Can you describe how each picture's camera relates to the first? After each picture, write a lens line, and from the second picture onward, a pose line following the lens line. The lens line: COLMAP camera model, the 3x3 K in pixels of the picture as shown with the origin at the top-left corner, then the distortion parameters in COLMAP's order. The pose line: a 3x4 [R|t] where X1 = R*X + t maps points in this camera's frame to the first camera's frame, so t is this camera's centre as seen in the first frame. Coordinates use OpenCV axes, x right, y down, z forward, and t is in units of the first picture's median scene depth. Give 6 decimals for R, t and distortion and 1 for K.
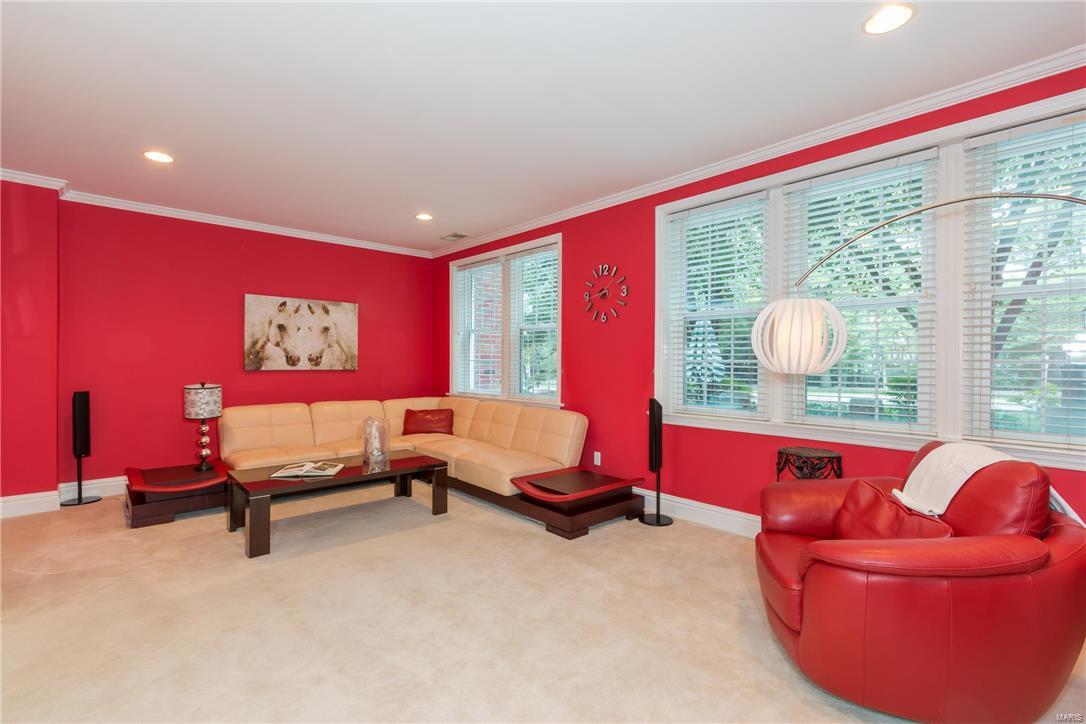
lens RADIAL K [[494.2, 0, 537.2], [0, 494.2, 366.2], [0, 0, 1]] dist [0.006638, -0.000339]
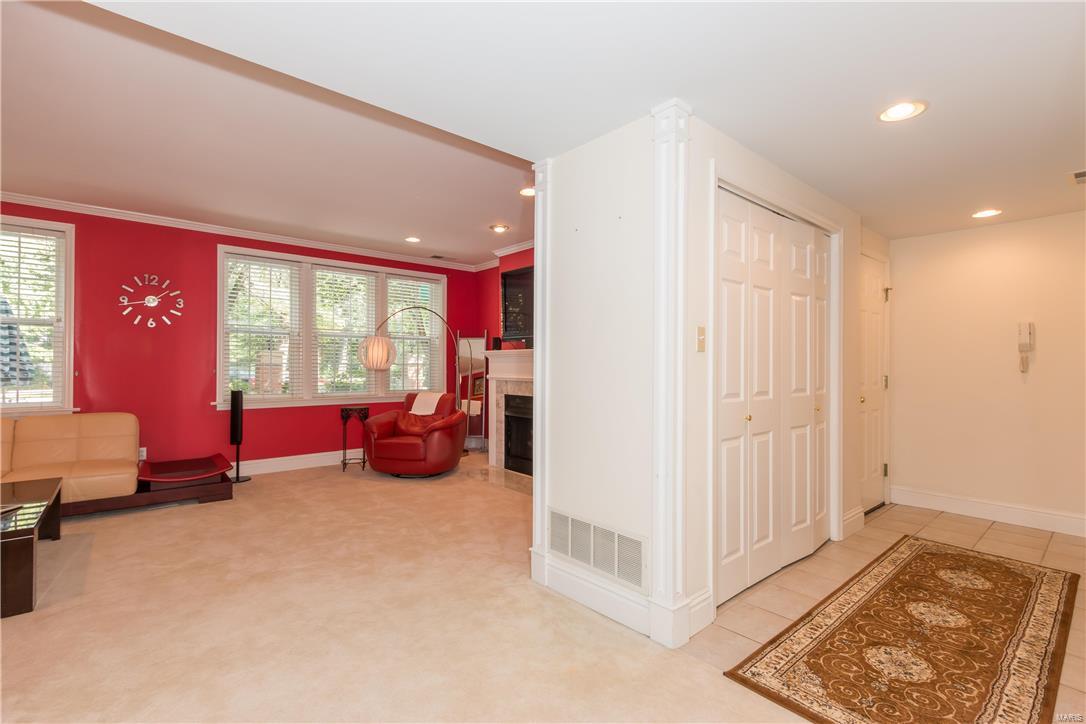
lens RADIAL K [[494.2, 0, 535.4], [0, 494.2, 363.3], [0, 0, 1]] dist [0.006638, -0.000339]
pose [[0.029807, -0.000232, 0.999556, -0.791272], [0.005363, 0.999986, 0.000072, -0.004270], [-0.999541, 0.005359, 0.029808, 0.099816]]
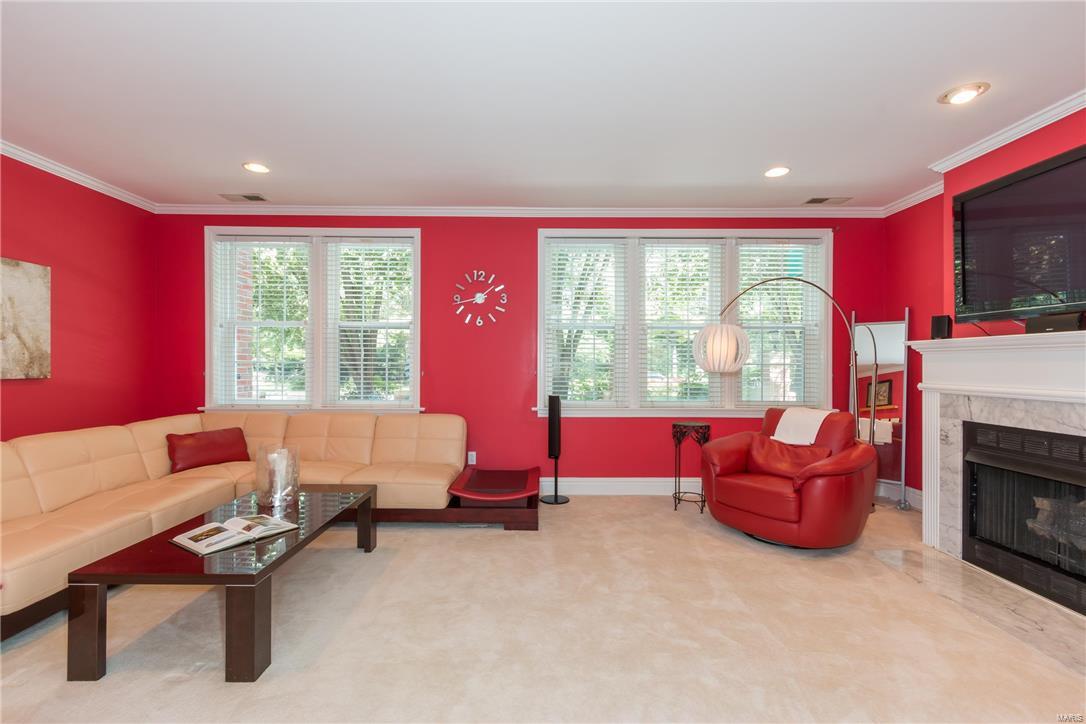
lens RADIAL K [[494.2, 0, 535.9], [0, 494.2, 364.9], [0, 0, 1]] dist [0.006638, -0.000339]
pose [[0.663269, -0.004379, 0.748368, -0.475979], [0.006548, 0.999979, 0.000047, -0.005485], [-0.748352, 0.004870, 0.663284, 0.188300]]
